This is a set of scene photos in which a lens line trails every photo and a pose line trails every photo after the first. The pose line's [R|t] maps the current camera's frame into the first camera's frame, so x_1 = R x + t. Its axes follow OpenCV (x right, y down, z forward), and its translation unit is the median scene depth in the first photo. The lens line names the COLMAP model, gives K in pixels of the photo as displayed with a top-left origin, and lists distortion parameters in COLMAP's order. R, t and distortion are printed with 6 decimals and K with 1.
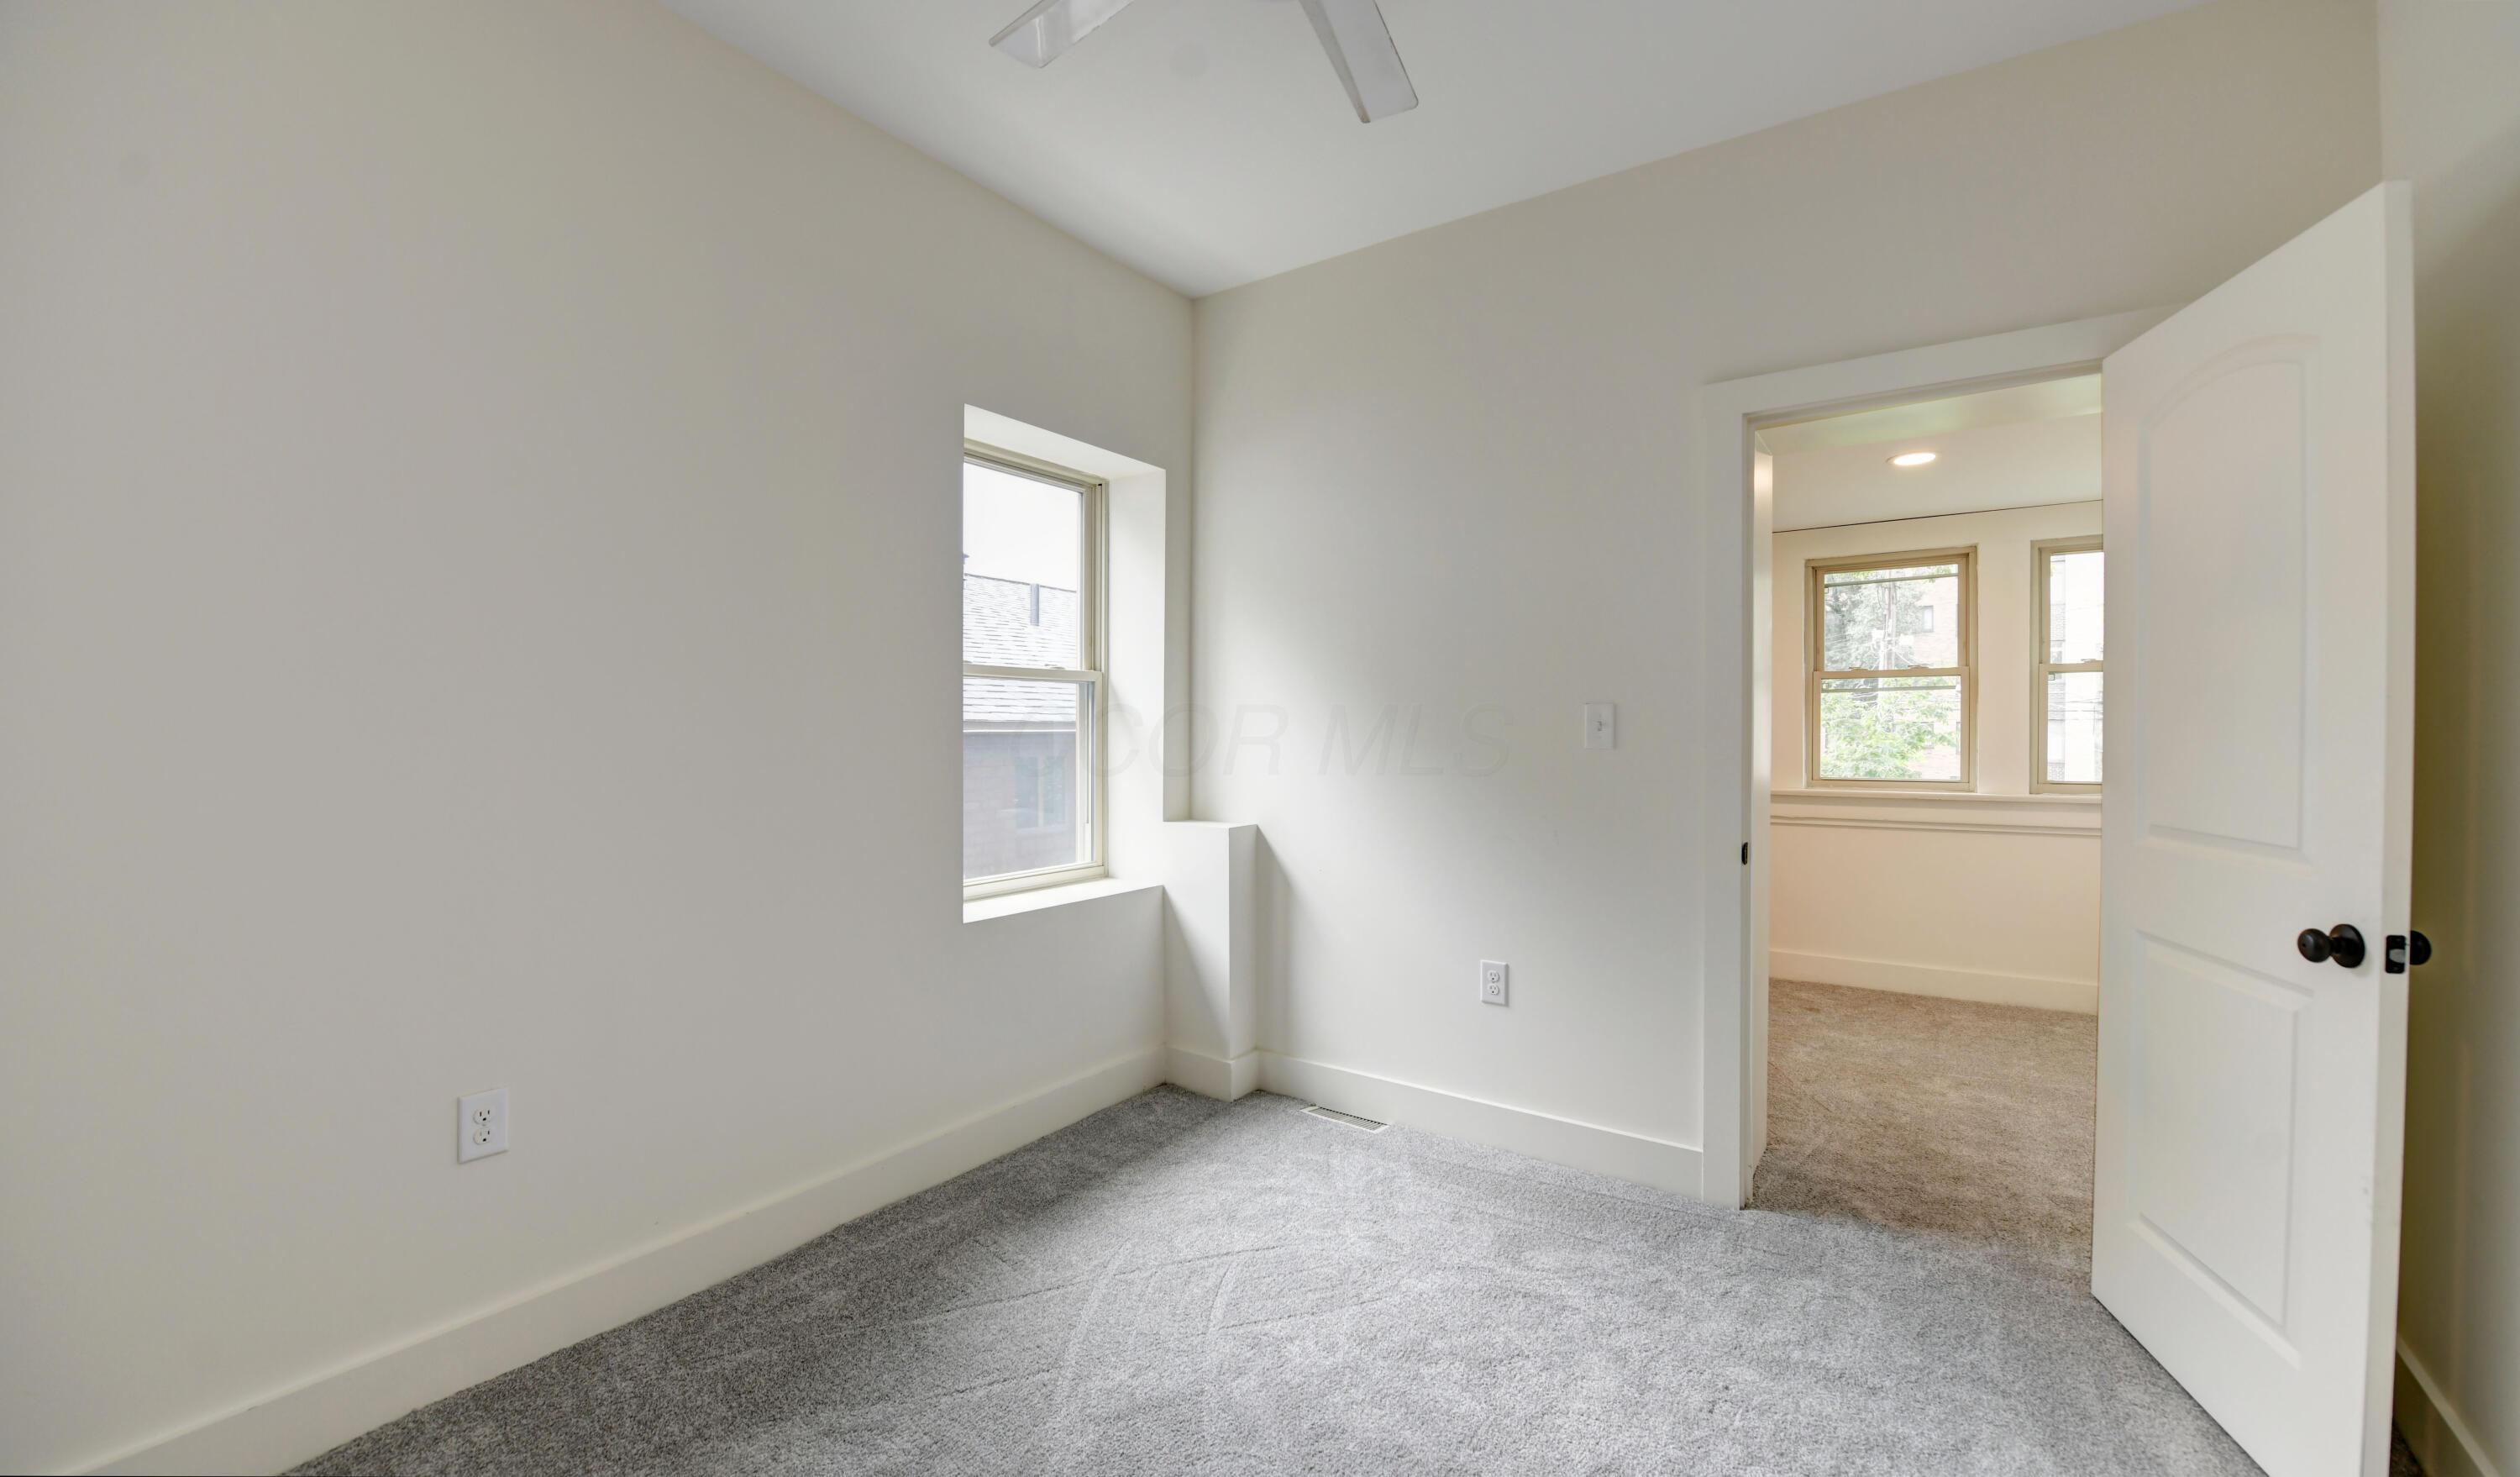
lens RADIAL K [[1056.6, 0, 1276.7], [0, 1056.6, 735.1], [0, 0, 1]] dist [-0.000886, 0.000068]
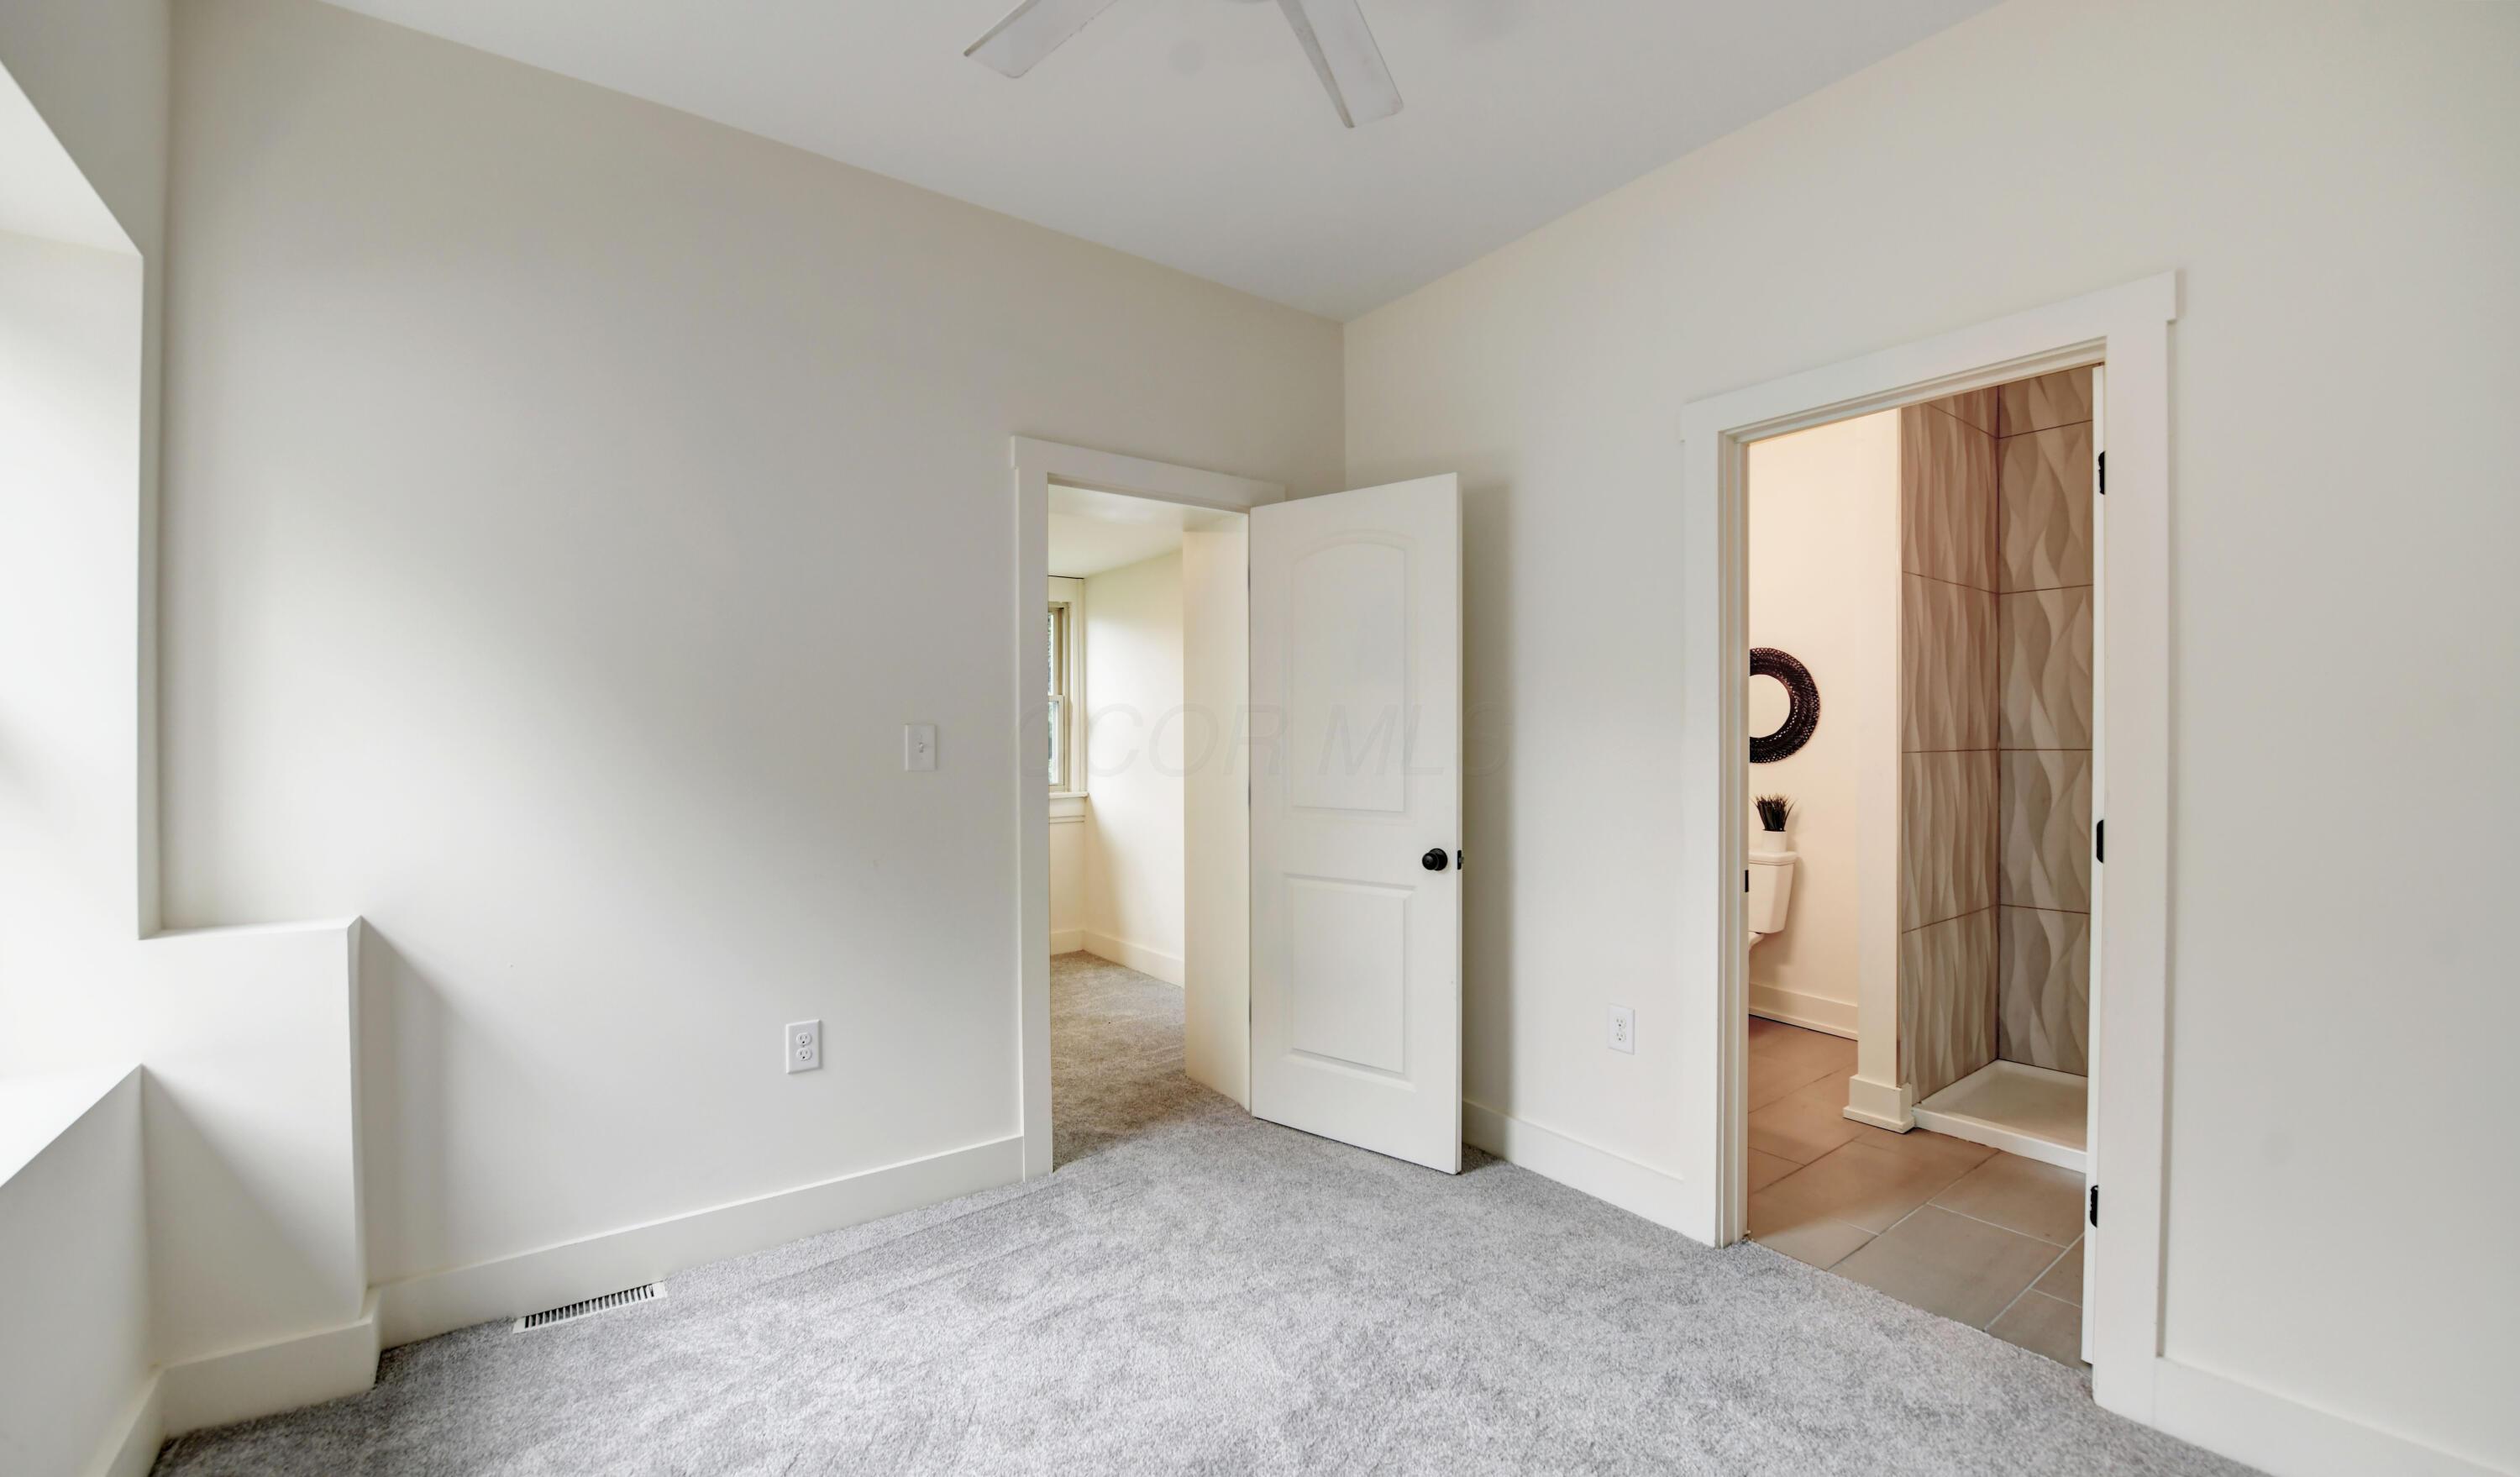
lens RADIAL K [[1056.6, 0, 1276.7], [0, 1056.6, 735.1], [0, 0, 1]] dist [-0.000886, 0.000068]
pose [[0.300754, -0.002618, 0.953698, -0.554896], [0.006962, 0.999976, 0.000549, -0.019869], [-0.953676, 0.006474, 0.300765, 0.410338]]
